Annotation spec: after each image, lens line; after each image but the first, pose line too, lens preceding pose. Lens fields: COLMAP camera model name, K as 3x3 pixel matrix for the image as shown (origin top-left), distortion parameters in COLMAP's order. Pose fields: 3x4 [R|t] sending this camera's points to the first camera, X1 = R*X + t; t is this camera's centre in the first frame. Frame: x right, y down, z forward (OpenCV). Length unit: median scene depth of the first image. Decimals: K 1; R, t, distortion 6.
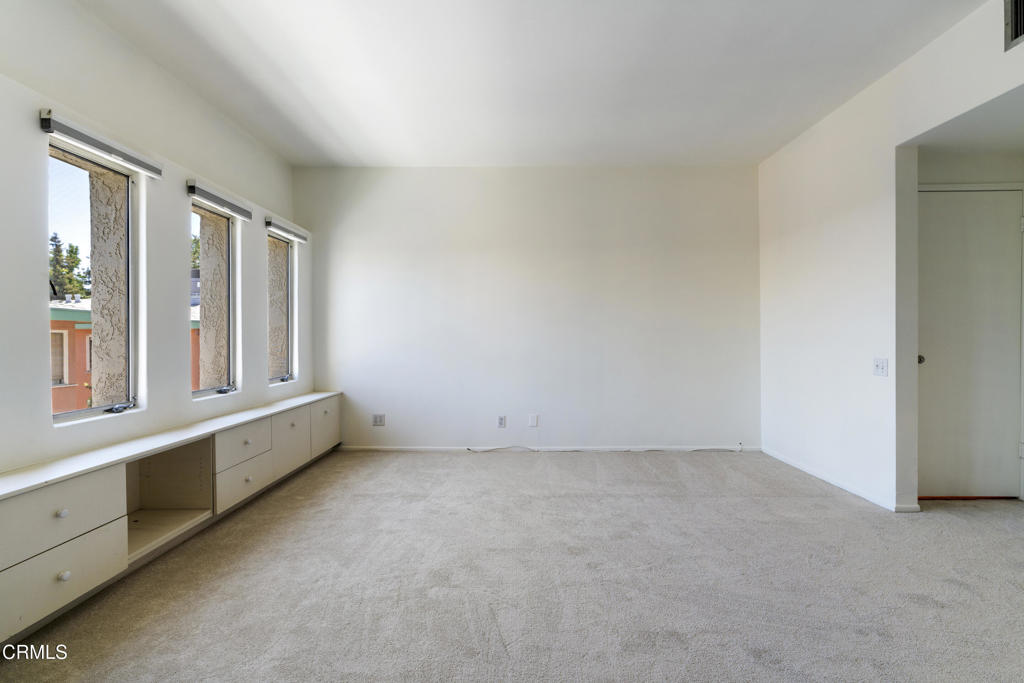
lens RADIAL K [[465.1, 0, 513.8], [0, 465.1, 338.6], [0, 0, 1]] dist [-0.002259, -0.000367]
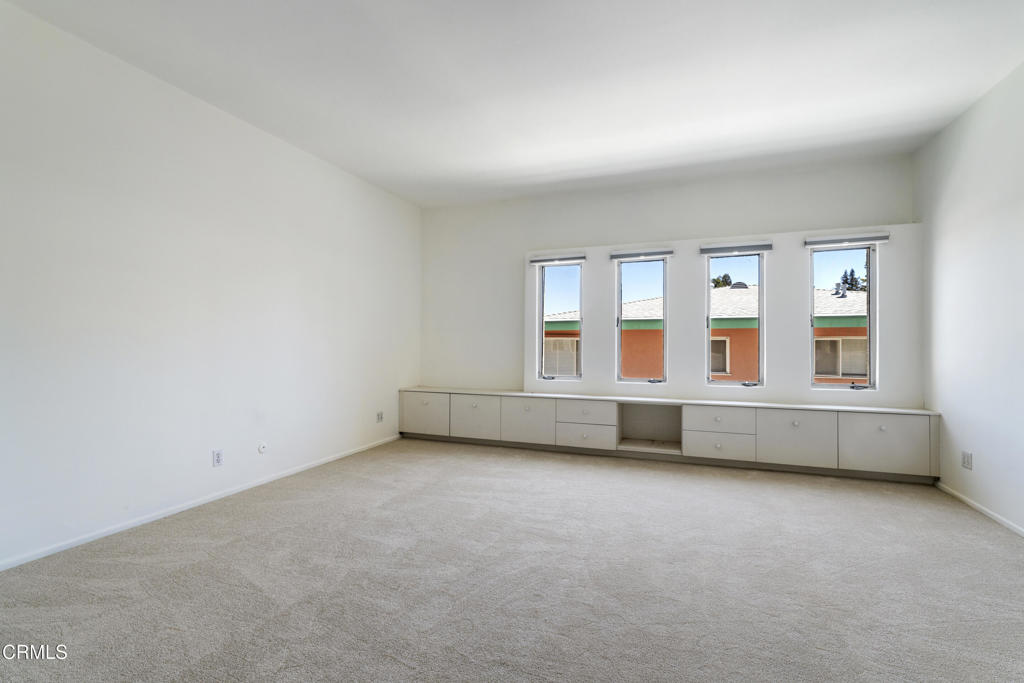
lens RADIAL K [[465.1, 0, 513.8], [0, 465.1, 338.6], [0, 0, 1]] dist [-0.002259, -0.000367]
pose [[-0.343643, -0.001694, -0.939099, 0.889071], [-0.005073, 0.999987, 0.000053, -0.012868], [0.939087, 0.004783, -0.343647, 0.848944]]
